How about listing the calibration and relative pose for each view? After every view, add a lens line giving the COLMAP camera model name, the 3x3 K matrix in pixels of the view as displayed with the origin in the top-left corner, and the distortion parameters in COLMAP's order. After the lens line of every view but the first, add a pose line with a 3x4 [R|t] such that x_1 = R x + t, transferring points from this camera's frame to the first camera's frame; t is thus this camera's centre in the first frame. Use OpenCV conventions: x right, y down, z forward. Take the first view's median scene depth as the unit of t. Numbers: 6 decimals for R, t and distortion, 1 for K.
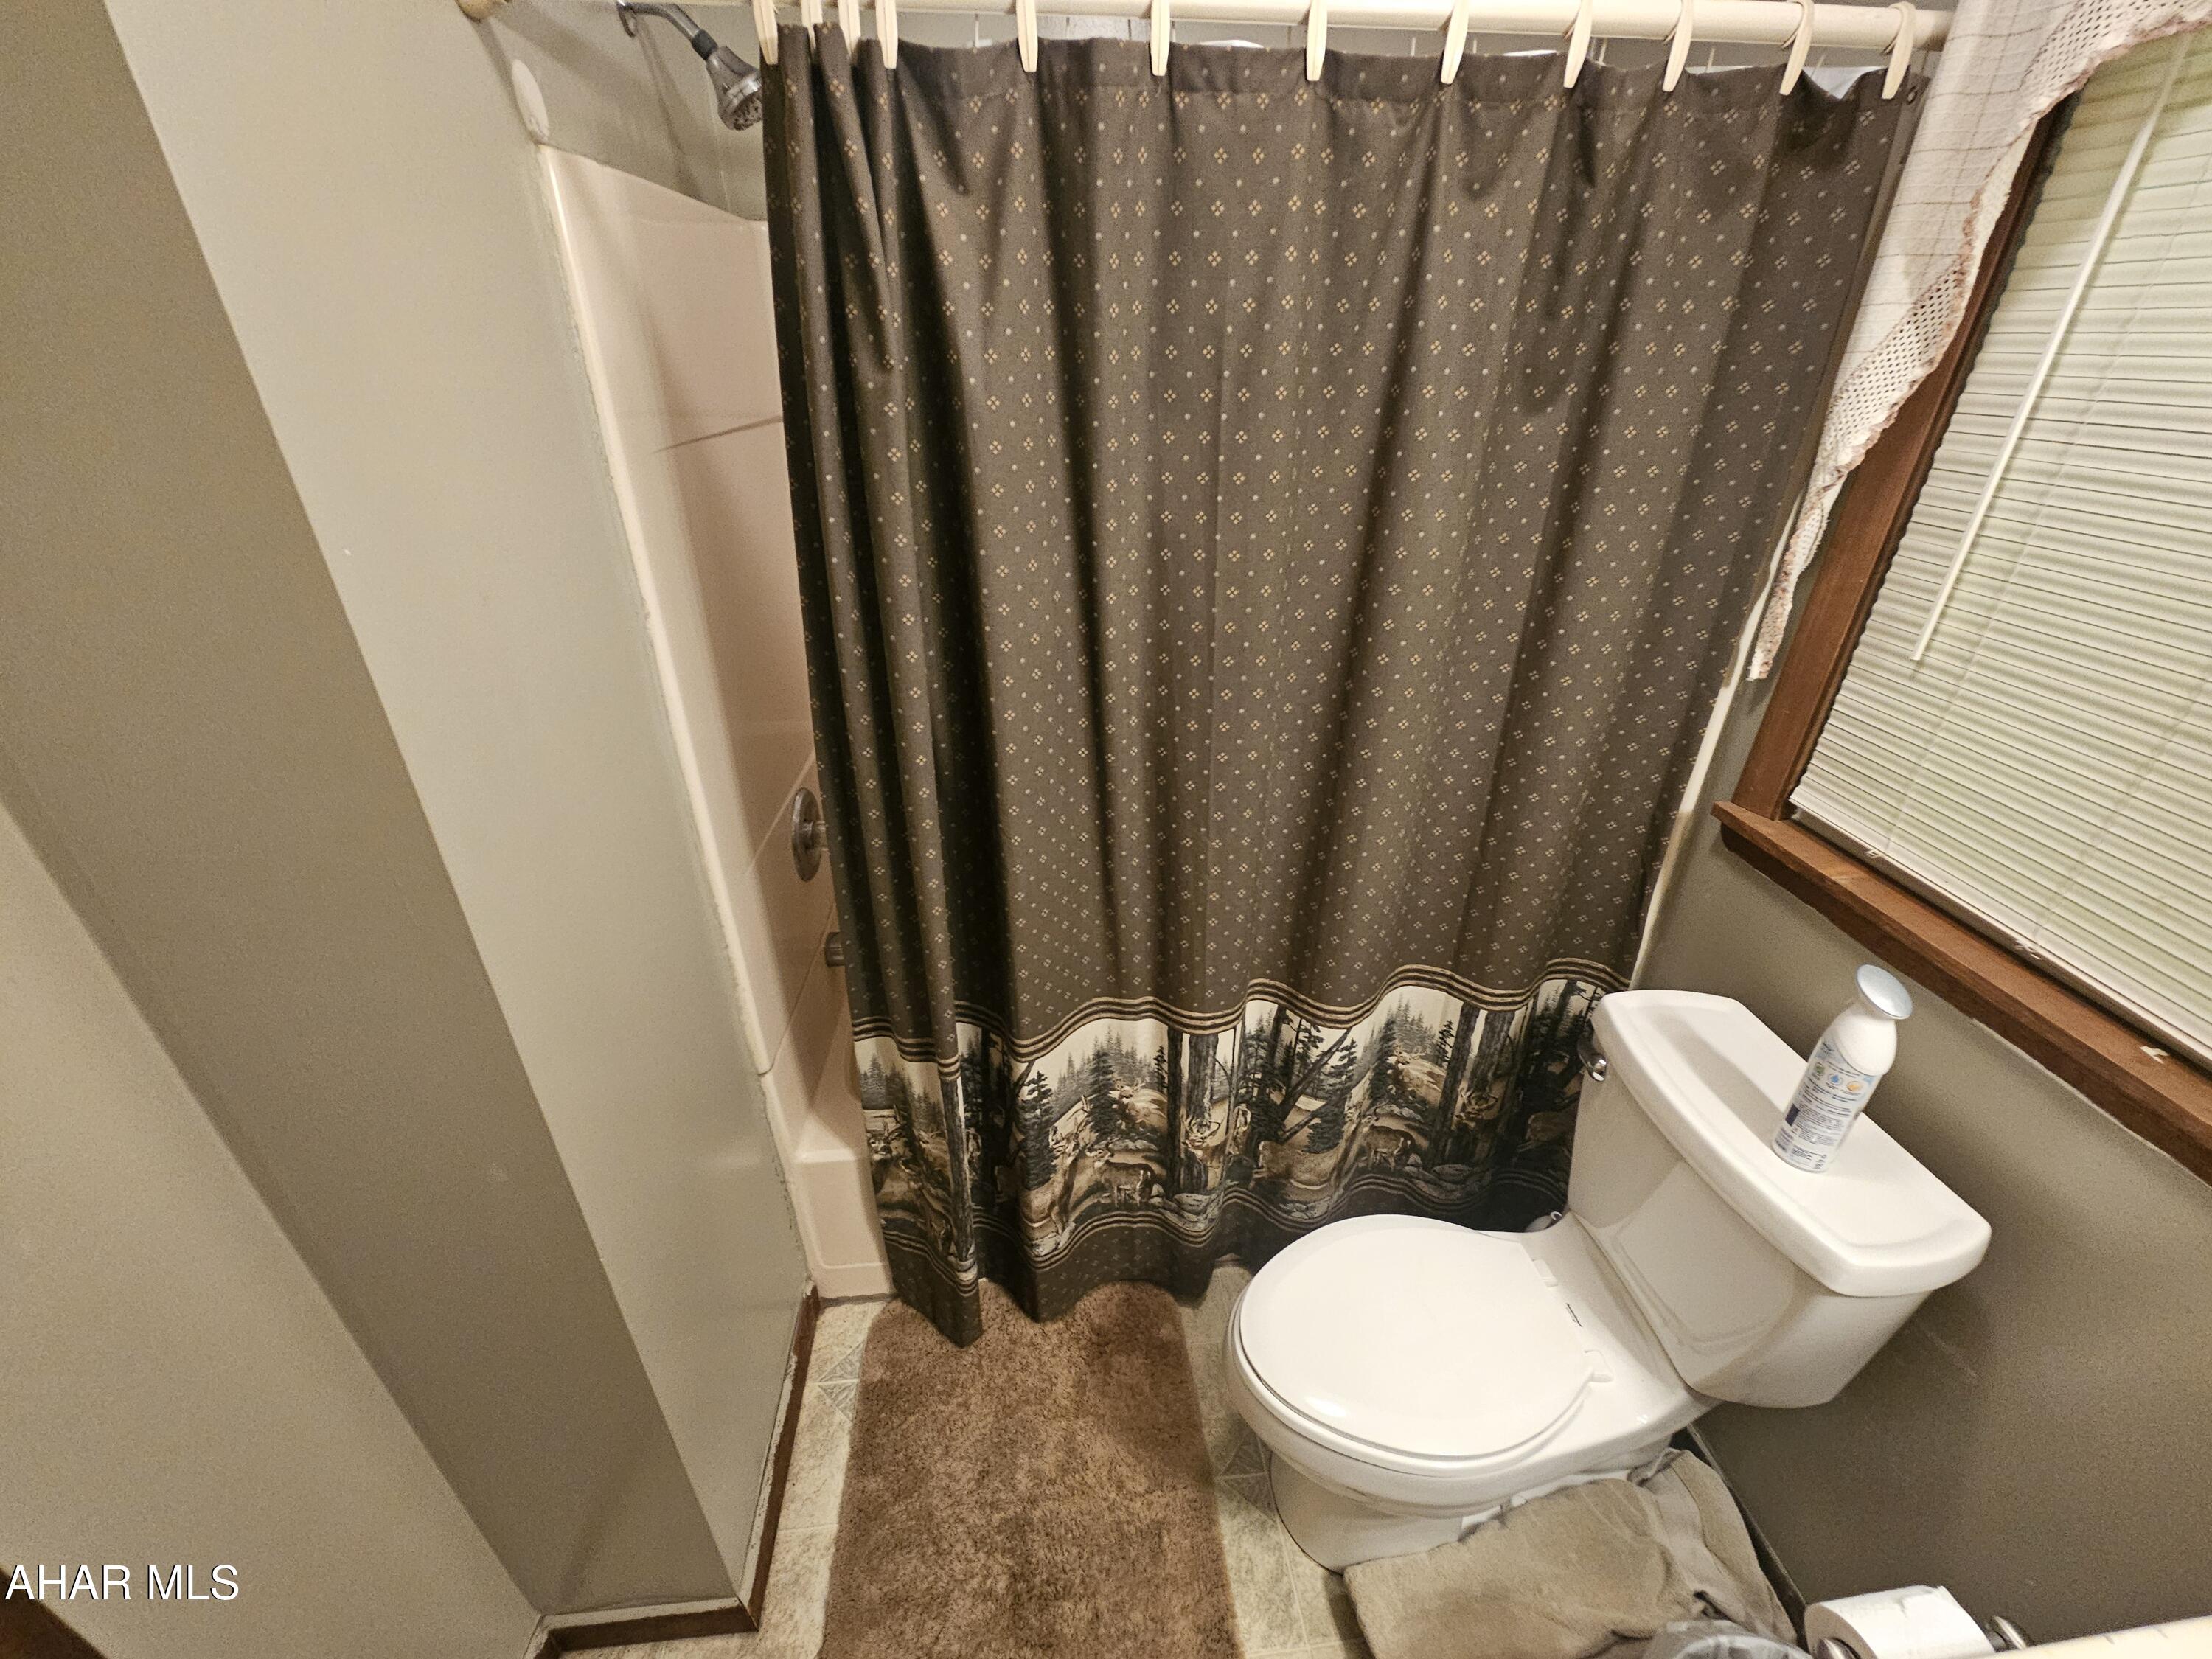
lens RADIAL K [[903.3, 0, 1104.5], [0, 903.3, 832.0], [0, 0, 1]] dist [-0.006695, -0.001113]
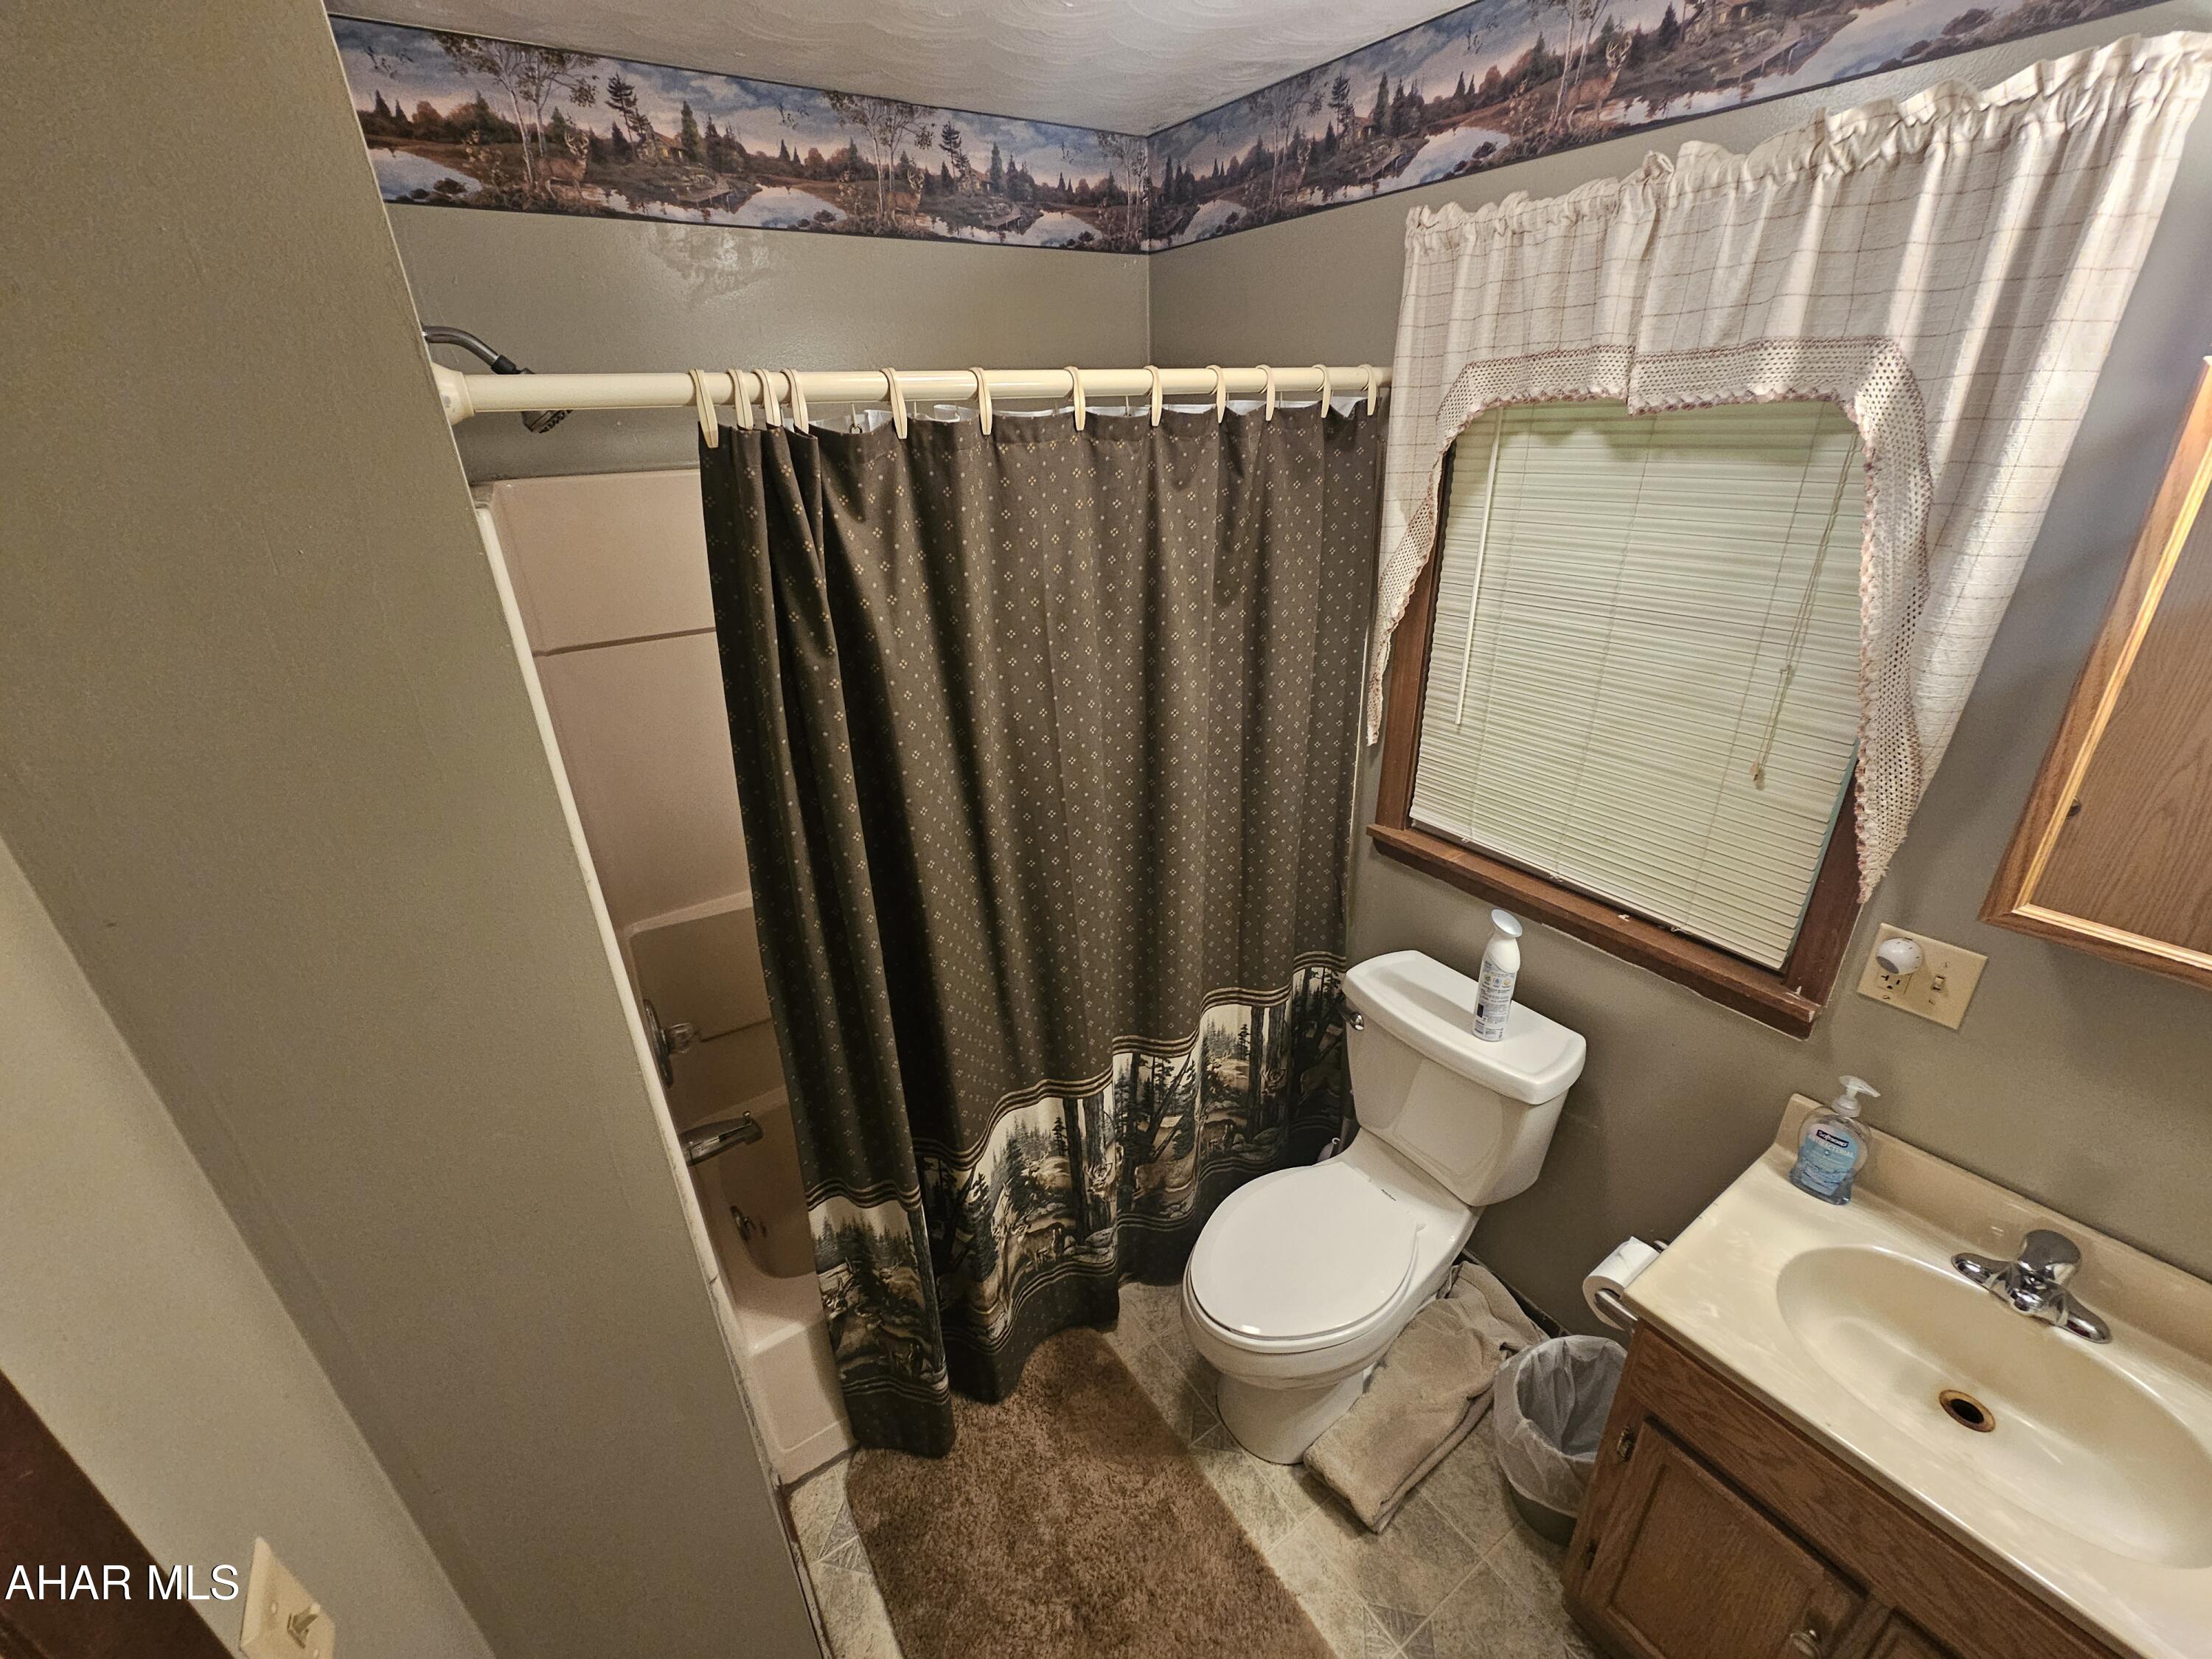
lens RADIAL K [[903.3, 0, 1105.9], [0, 903.3, 829.7], [0, 0, 1]] dist [-0.006695, -0.001113]
pose [[0.883132, -0.220912, 0.413855, -0.365832], [0.252880, 0.967216, -0.023334, -0.113069], [-0.395132, 0.125262, 0.910044, -0.215810]]
